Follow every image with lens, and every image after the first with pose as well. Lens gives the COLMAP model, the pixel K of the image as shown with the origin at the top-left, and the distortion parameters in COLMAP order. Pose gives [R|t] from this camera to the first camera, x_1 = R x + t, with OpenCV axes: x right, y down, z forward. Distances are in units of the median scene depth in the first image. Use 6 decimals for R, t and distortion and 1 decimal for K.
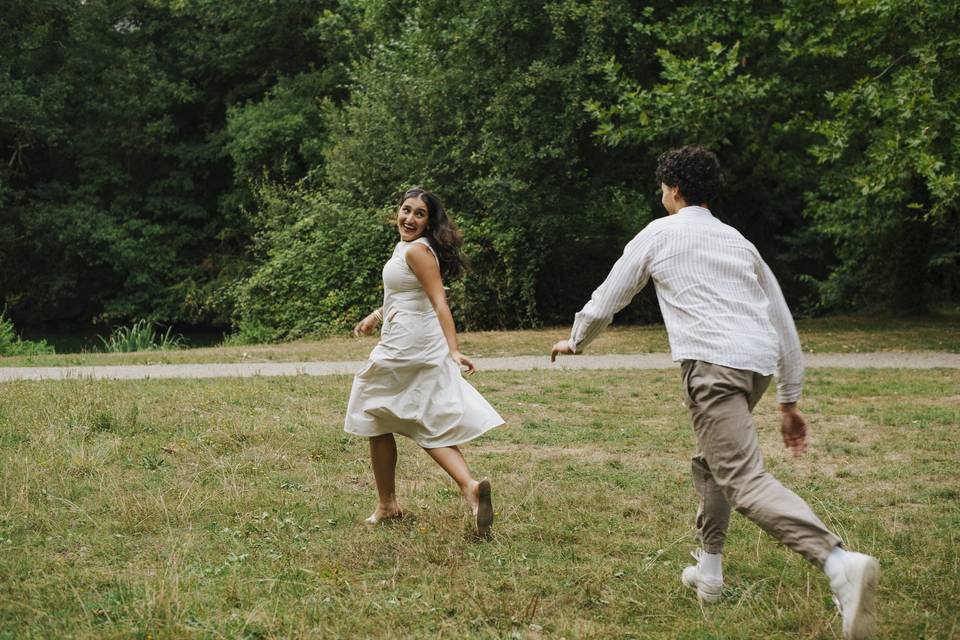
lens RADIAL K [[1734.3, 0, 480.3], [0, 1734.3, 346.2], [0, 0, 1]] dist [-0.108386, 0.121272]
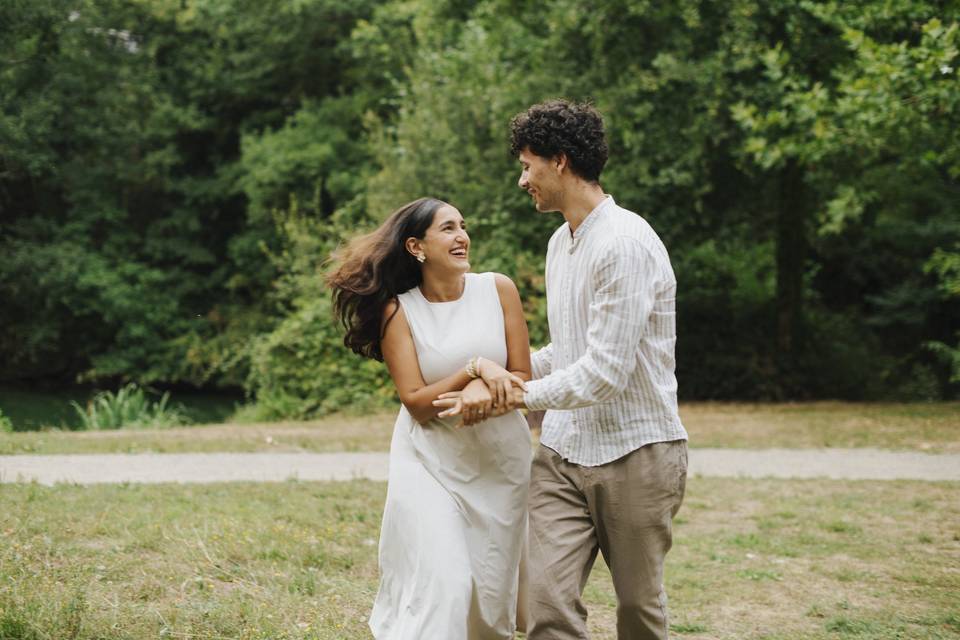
lens RADIAL K [[1512.7, 0, 476.4], [0, 1512.7, 323.1], [0, 0, 1]] dist [0.062308, 0.054500]
pose [[0.999632, 0.019290, 0.019098, -0.053074], [-0.018358, 0.998687, -0.047831, -0.013018], [-0.019996, 0.047463, 0.998673, 0.309234]]
